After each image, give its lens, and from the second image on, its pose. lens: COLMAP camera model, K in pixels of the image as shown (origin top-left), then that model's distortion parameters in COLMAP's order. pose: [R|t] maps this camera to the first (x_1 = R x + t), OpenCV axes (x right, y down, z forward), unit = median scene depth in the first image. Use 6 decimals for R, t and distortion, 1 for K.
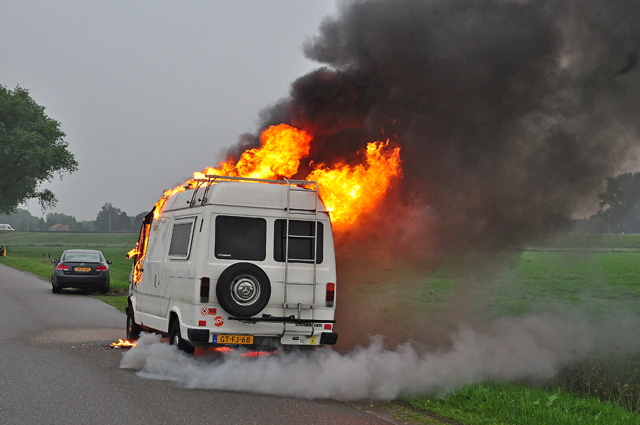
lens RADIAL K [[1069.9, 0, 320.0], [0, 1069.9, 212.5], [0, 0, 1]] dist [0.184652, 0.086164]
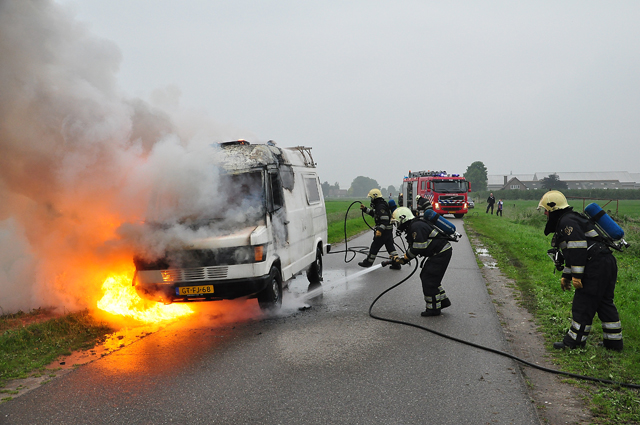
lens RADIAL K [[692.5, 0, 320.0], [0, 692.5, 212.5], [0, 0, 1]] dist [-0.013116, 0.000003]
pose [[-0.864855, 0.004033, 0.502006, -0.609412], [0.005080, 0.999987, 0.000720, 0.055822], [-0.501997, 0.003173, -0.864864, 1.844842]]
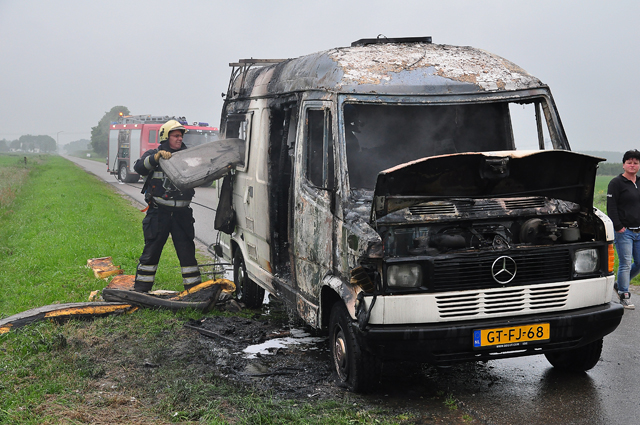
lens RADIAL K [[960.6, 0, 316.9], [0, 960.6, 223.7], [0, 0, 1]] dist [0.116010, -0.019278]
pose [[-0.996934, -0.024884, 0.074180, -0.124315], [-0.021665, 0.998802, 0.043881, 0.061354], [-0.075183, 0.042140, -0.996279, 1.780232]]
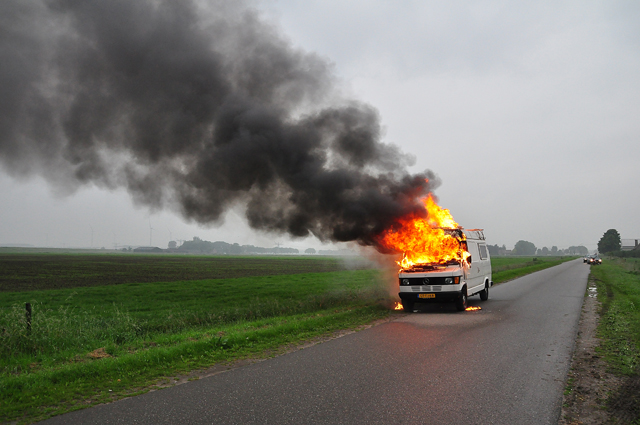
lens RADIAL K [[465.3, 0, 330.6], [0, 465.3, 210.3], [0, 0, 1]] dist [-0.134538, 0.129293]
pose [[-0.652296, 0.060114, 0.755577, -0.775776], [-0.039542, 0.992794, -0.113124, 0.069301], [-0.756933, -0.103667, -0.645218, 2.116003]]
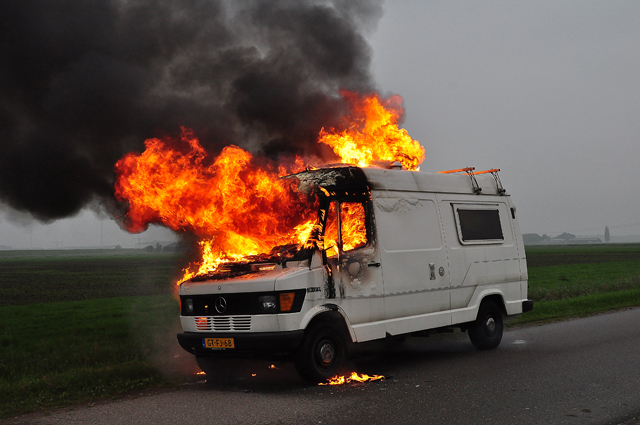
lens RADIAL K [[790.5, 0, 320.0], [0, 790.5, 212.5], [0, 0, 1]] dist [0.019666, 0.268293]
pose [[-0.459944, 0.043494, 0.886882, -0.764816], [-0.015039, 0.998275, -0.056756, 0.061347], [-0.887821, -0.039442, -0.458496, 1.556739]]
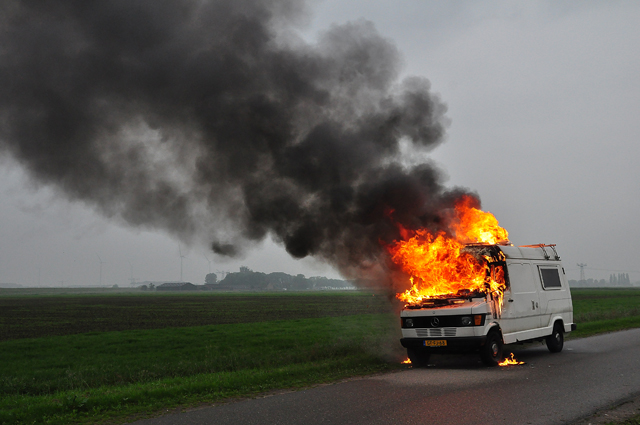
lens RADIAL K [[676.6, 0, 329.4], [0, 676.6, 209.3], [0, 0, 1]] dist [-0.020065, 0.211546]
pose [[-0.518541, 0.098460, 0.849365, -0.930253], [-0.024869, 0.991191, -0.130083, 0.069627], [-0.854691, -0.088576, -0.511525, 1.971911]]
